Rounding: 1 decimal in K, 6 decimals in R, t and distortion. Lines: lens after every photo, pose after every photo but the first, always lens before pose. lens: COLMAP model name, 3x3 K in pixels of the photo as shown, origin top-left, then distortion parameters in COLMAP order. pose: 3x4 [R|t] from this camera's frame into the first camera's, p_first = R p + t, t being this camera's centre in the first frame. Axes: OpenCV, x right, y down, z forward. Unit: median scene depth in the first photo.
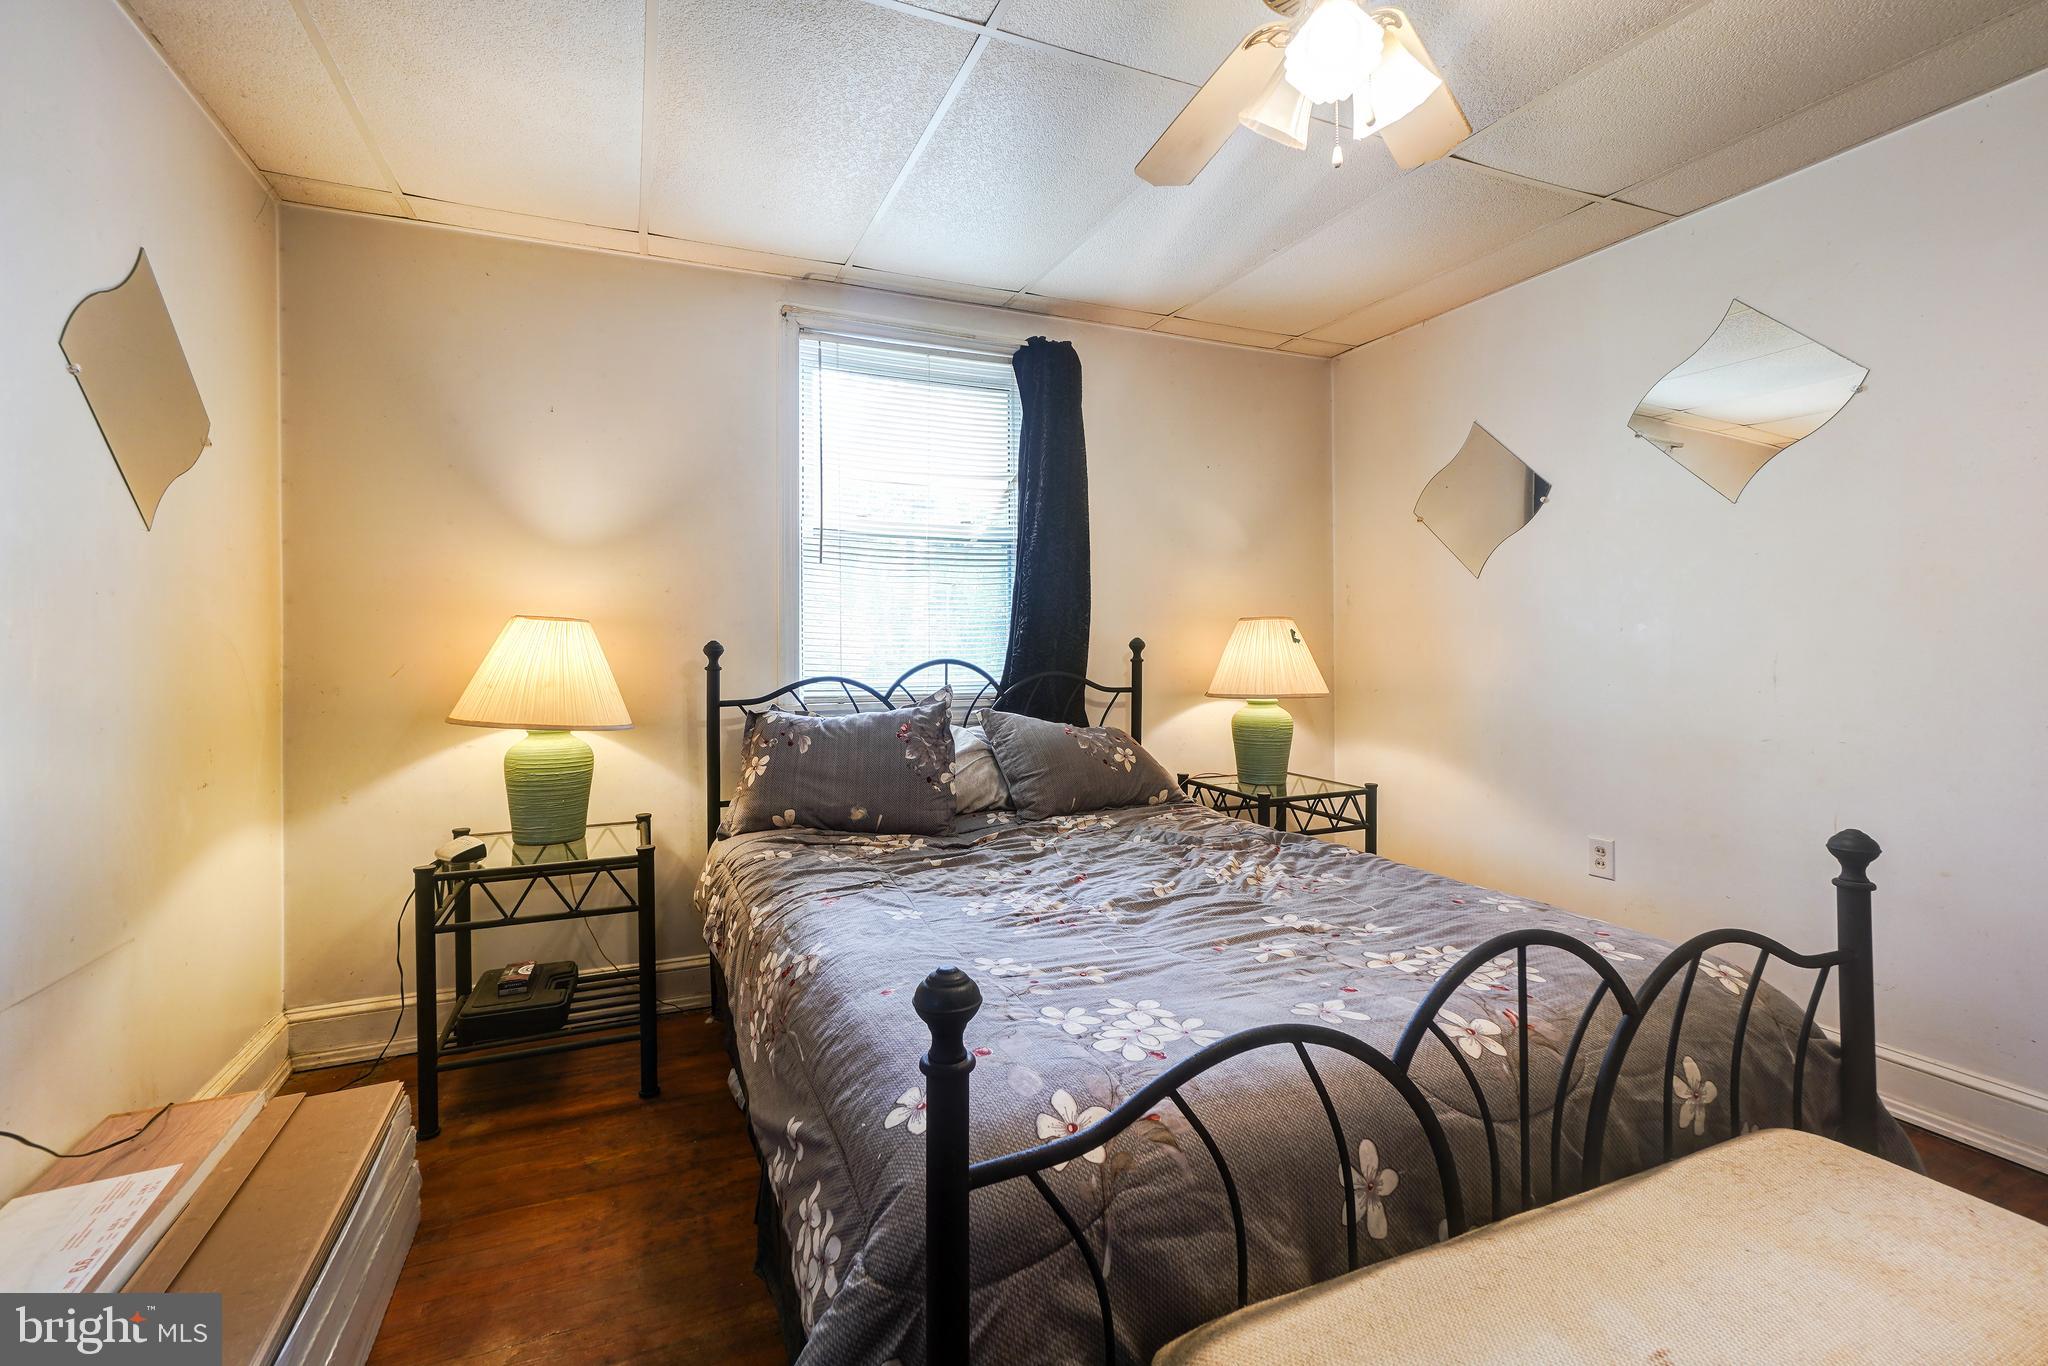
lens RADIAL K [[889.4, 0, 1012.7], [0, 889.4, 652.8], [0, 0, 1]] dist [-0.000223, 0.000061]
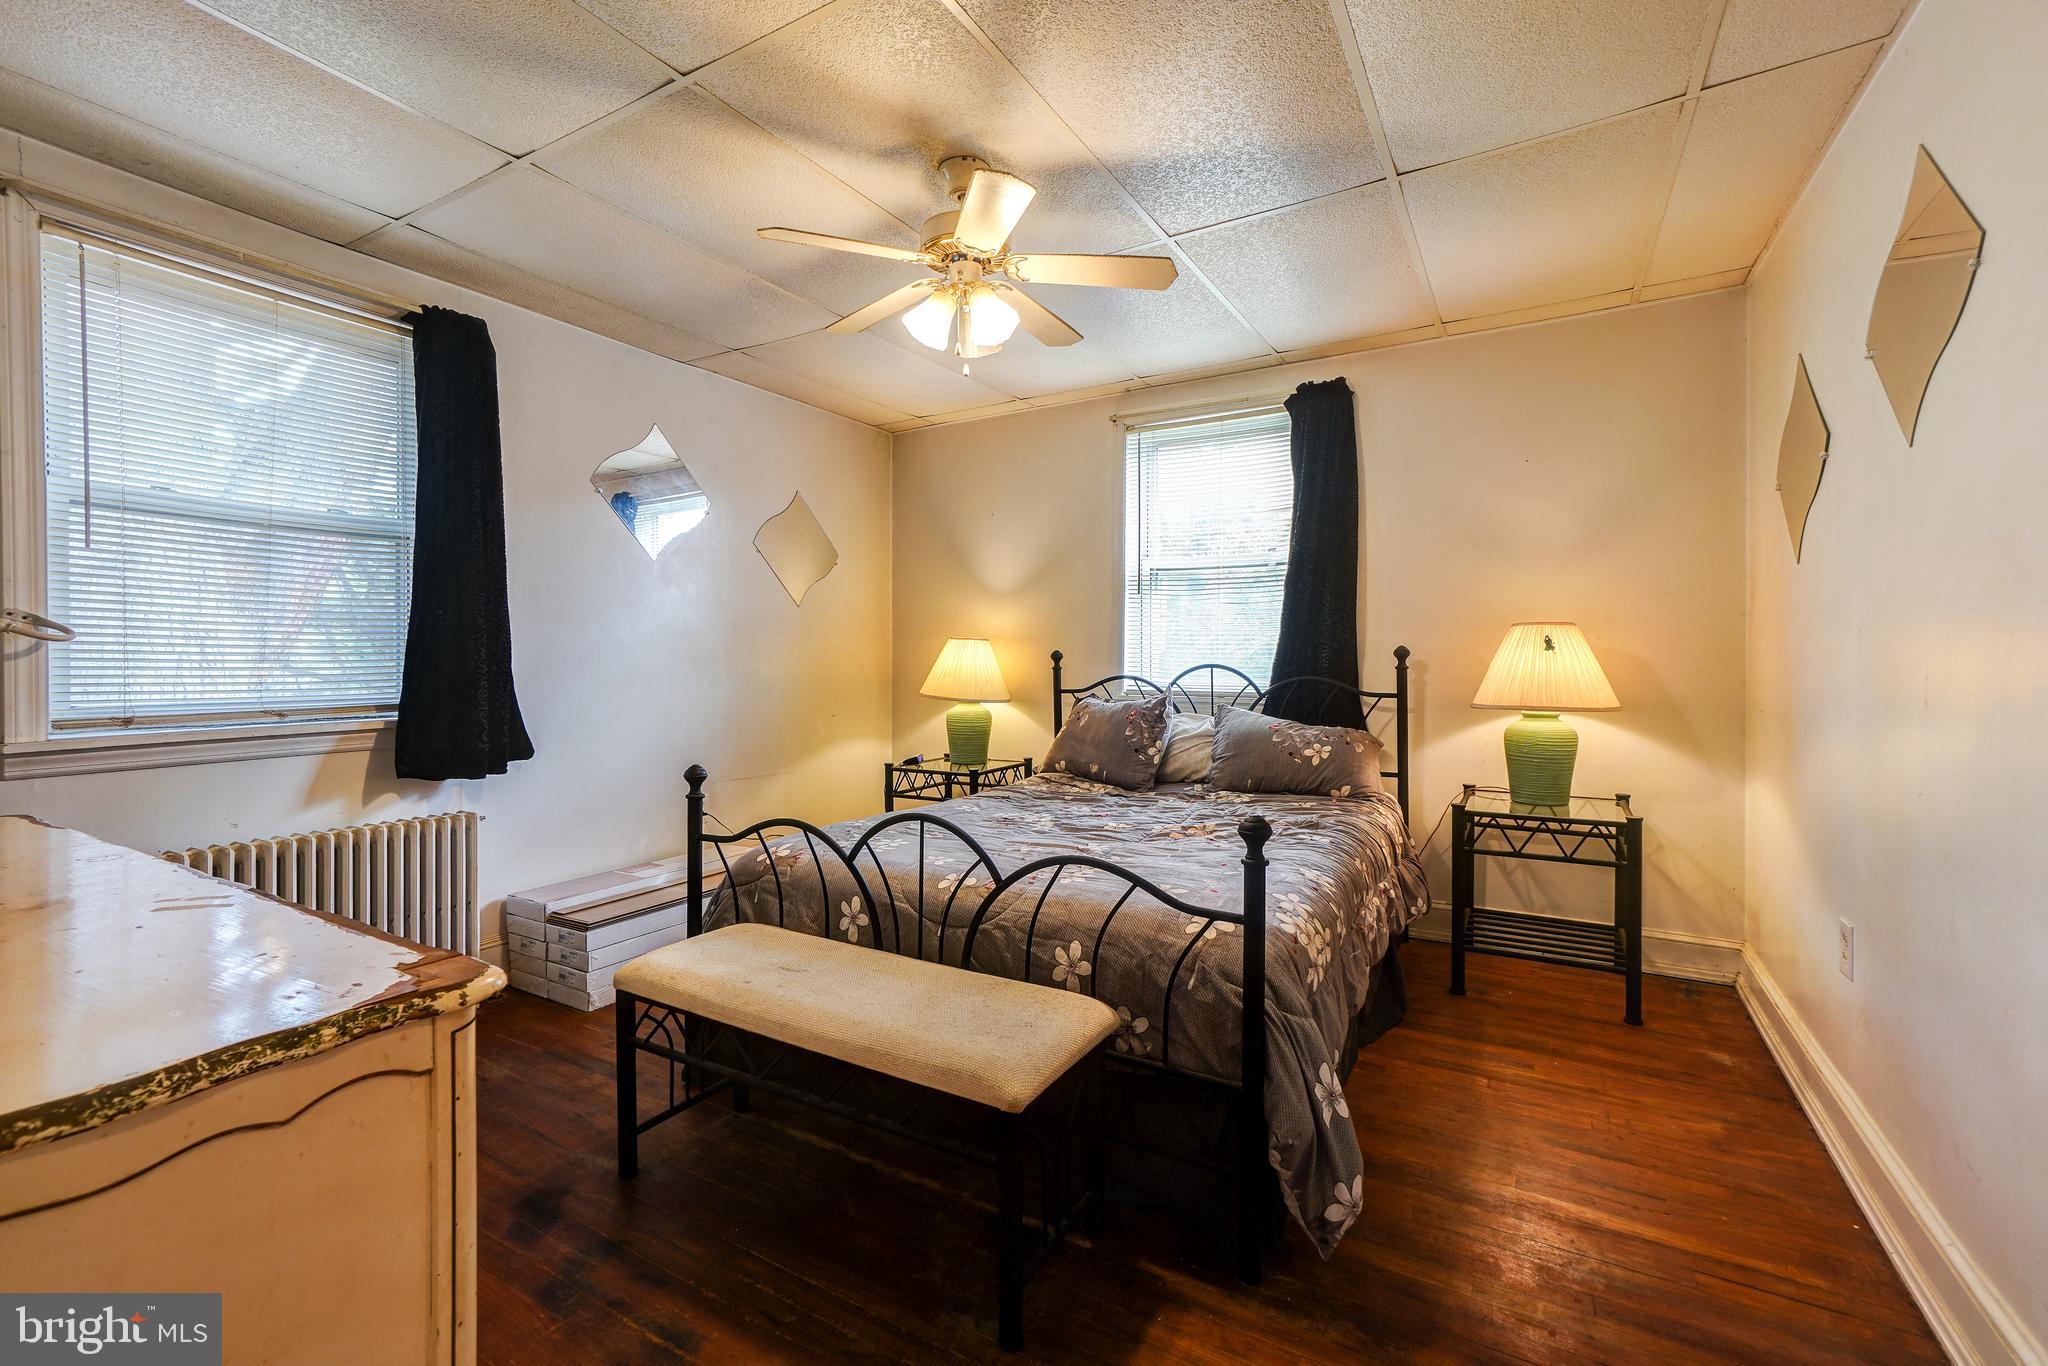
lens RADIAL K [[889.4, 0, 1024.7], [0, 889.4, 672.0], [0, 0, 1]] dist [-0.000223, 0.000061]
pose [[0.594448, 0.017123, -0.803951, 0.811883], [-0.004401, 0.999828, 0.018041, -0.003526], [0.804122, -0.007186, 0.594421, 0.032826]]
